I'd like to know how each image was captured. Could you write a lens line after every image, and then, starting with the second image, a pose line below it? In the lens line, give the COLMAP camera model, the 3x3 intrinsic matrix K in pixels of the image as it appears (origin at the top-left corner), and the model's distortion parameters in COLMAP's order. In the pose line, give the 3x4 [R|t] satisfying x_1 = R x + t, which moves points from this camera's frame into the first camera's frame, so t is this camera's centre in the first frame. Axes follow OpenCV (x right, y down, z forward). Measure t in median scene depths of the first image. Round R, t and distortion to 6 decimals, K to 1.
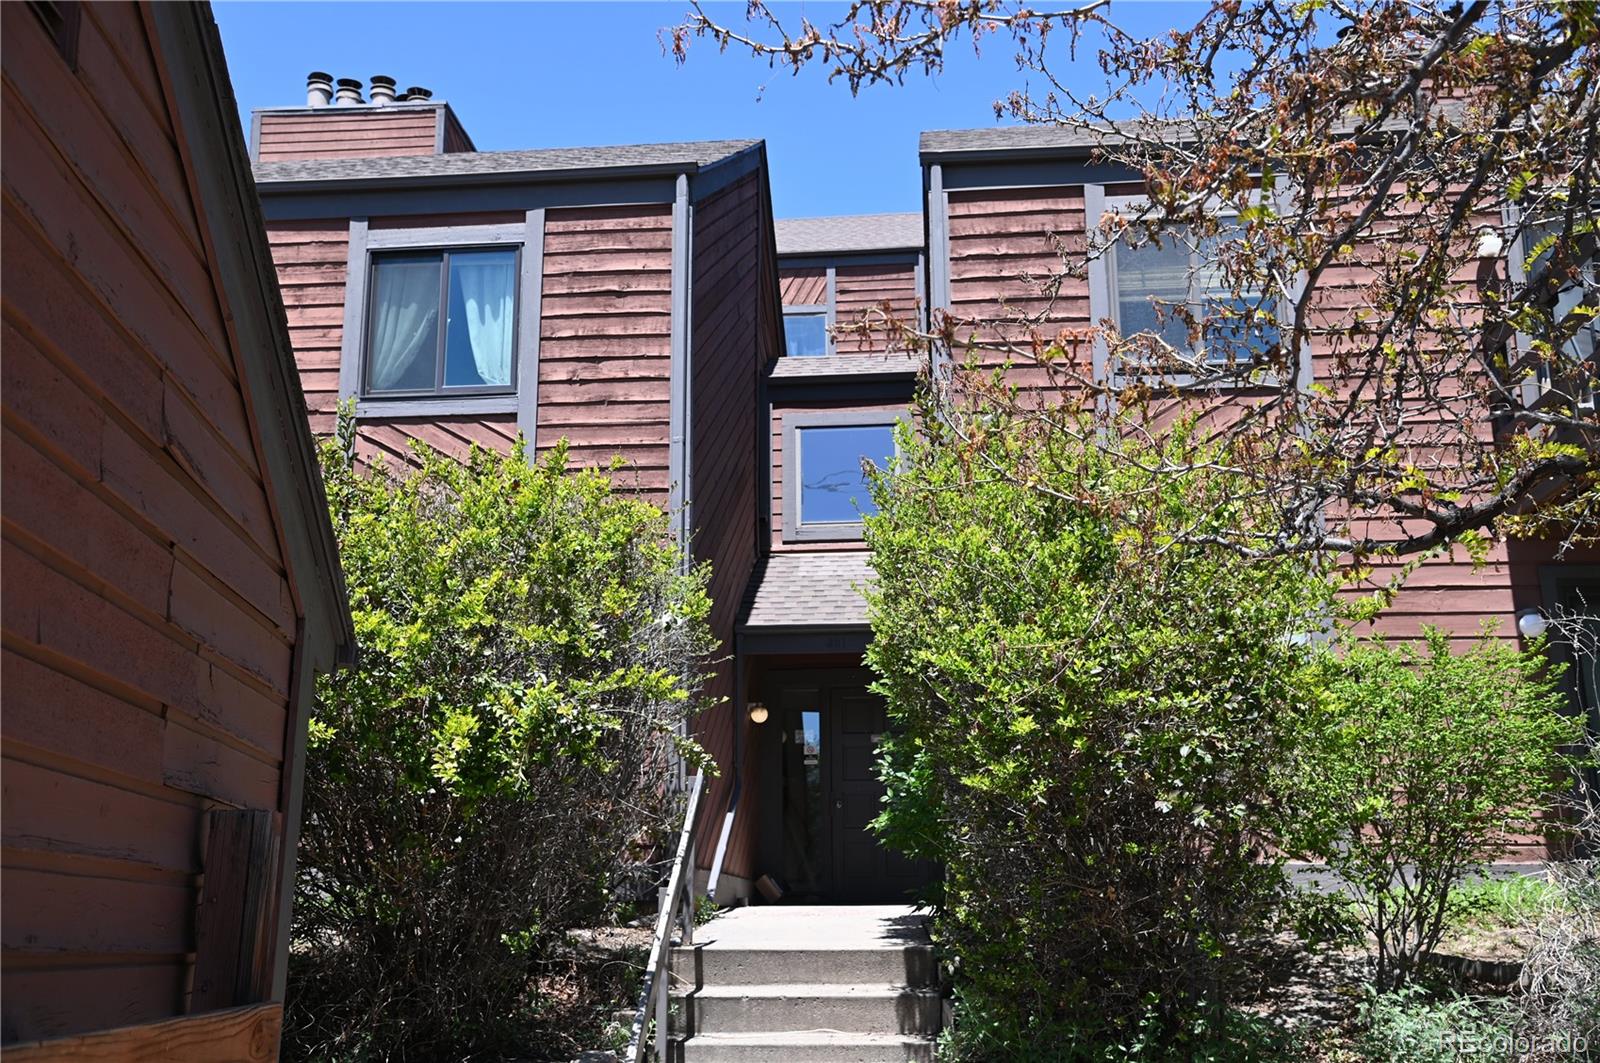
lens RADIAL K [[1563.8, 0, 789.4], [0, 1563.8, 535.1], [0, 0, 1]] dist [0.049863, 0.000000]
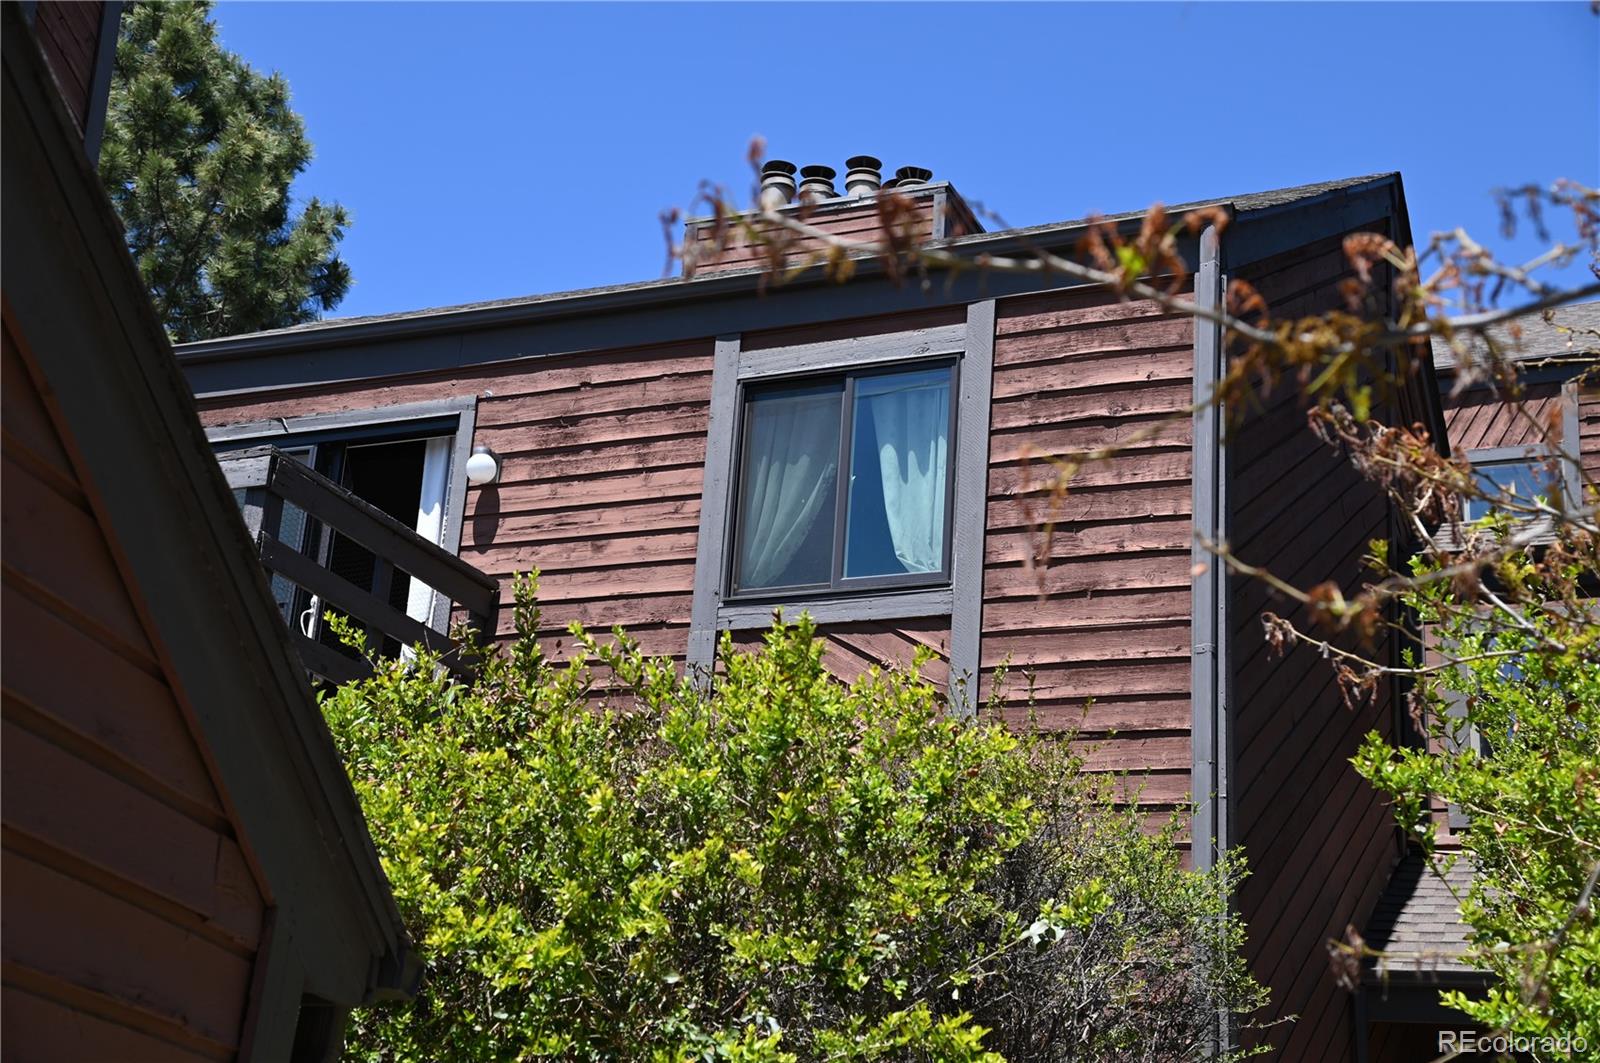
lens RADIAL K [[2350.8, 0, 800.5], [0, 2350.8, 536.0], [0, 0, 1]] dist [0.264937, 0.000000]
pose [[0.950041, -0.044327, -0.308962, 0.064594], [0.005003, 0.991900, -0.126925, 0.011324], [0.312085, 0.119038, 0.942567, 0.074367]]
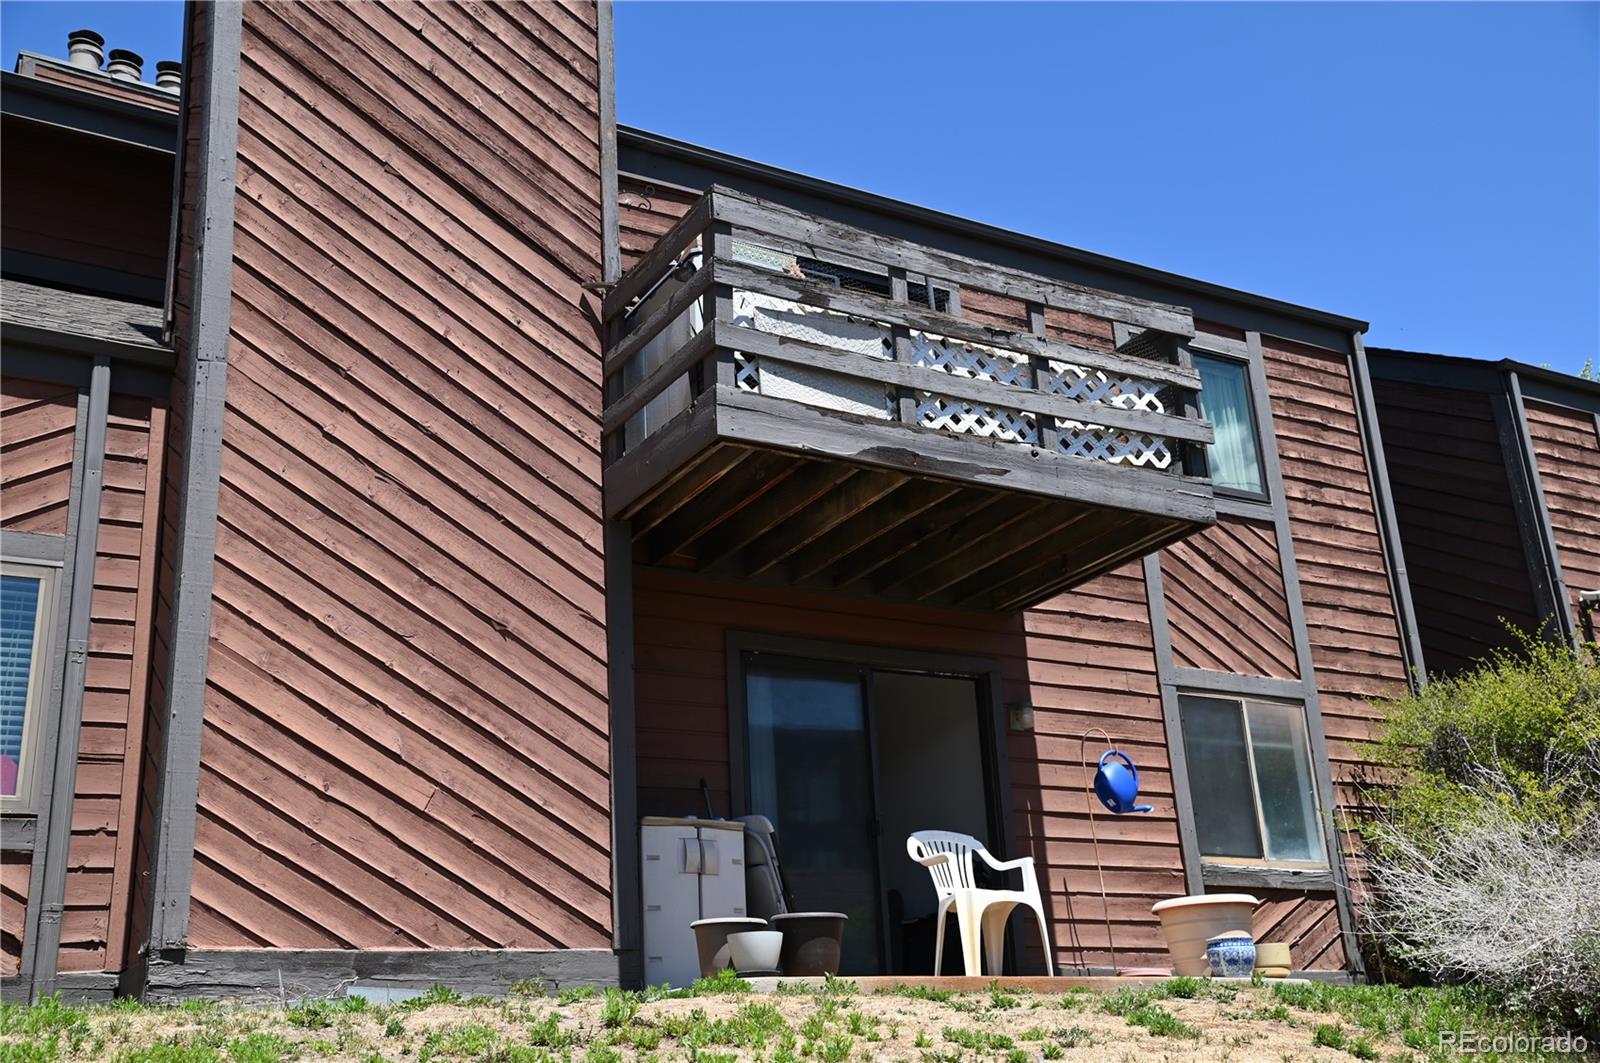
lens RADIAL K [[1743.1, 0, 802.9], [0, 1743.1, 529.9], [0, 0, 1]] dist [0.125879, 0.000000]
pose [[0.805144, 0.162623, 0.570348, -1.065291], [-0.080968, 0.982808, -0.165928, 0.141052], [-0.587526, 0.087416, 0.804470, 0.255978]]
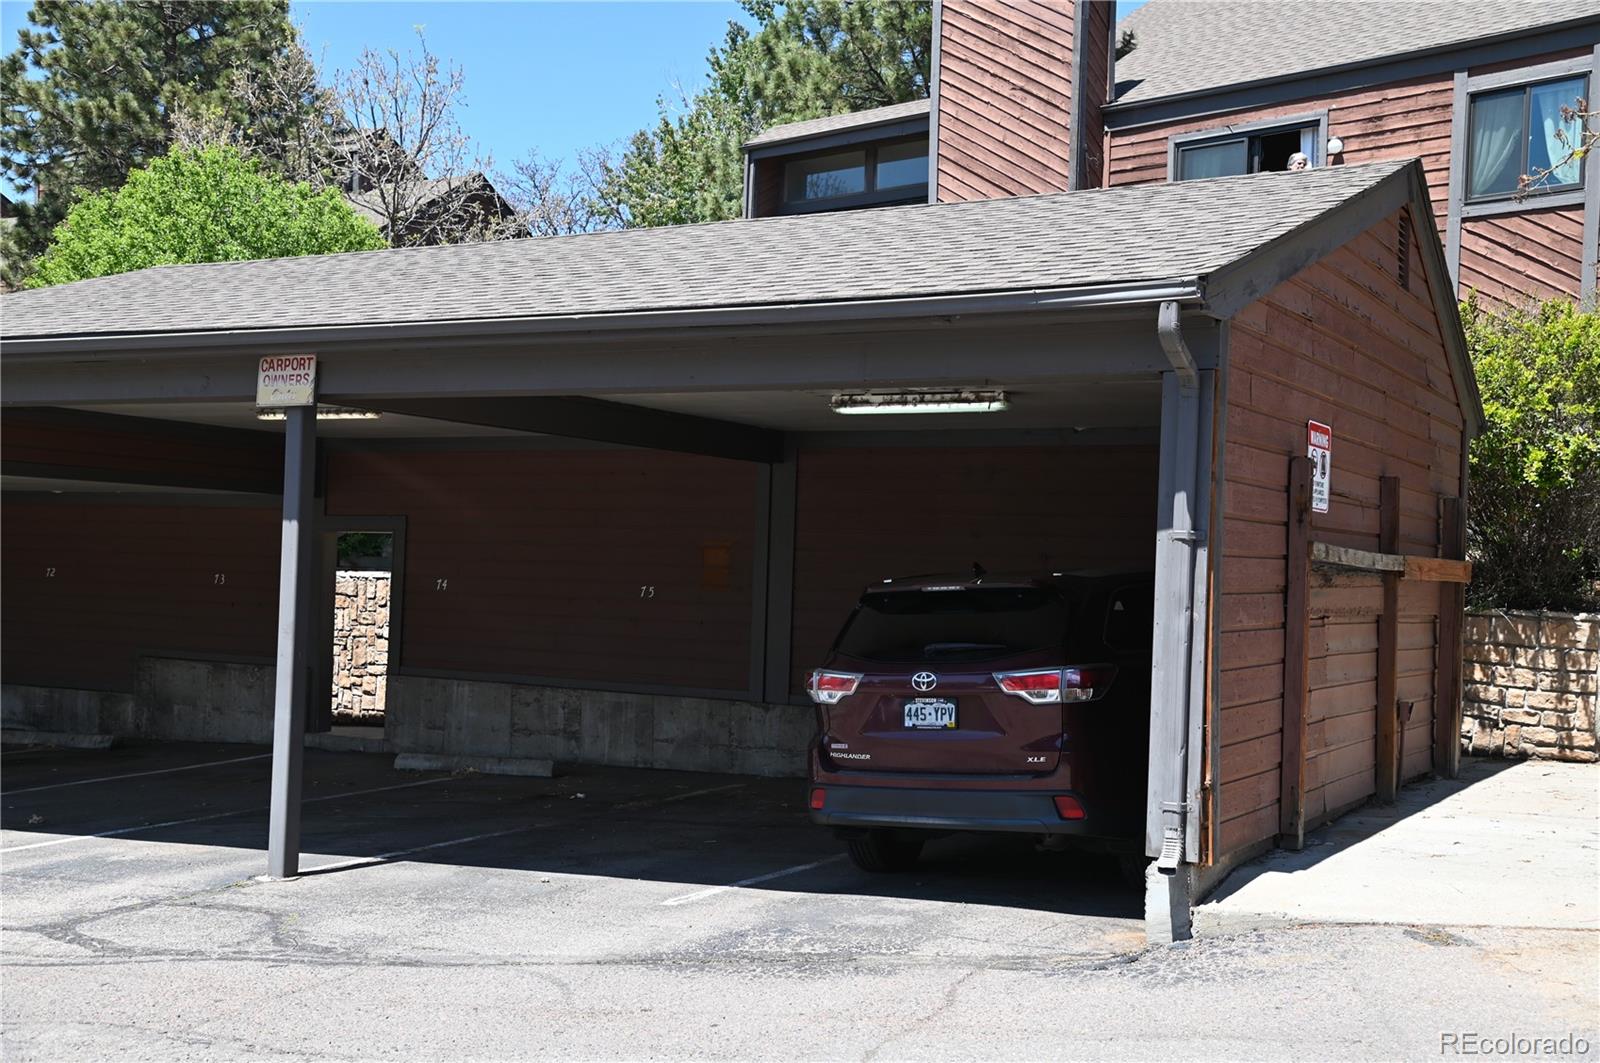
lens RADIAL K [[1743.1, 0, 798.9], [0, 1743.1, 535.5], [0, 0, 1]] dist [0.125879, 0.000000]
pose [[0.821191, 0.017738, -0.570378, 0.168235], [0.105902, 0.977417, 0.182868, -0.154015], [0.560741, -0.210574, 0.800768, -0.736363]]
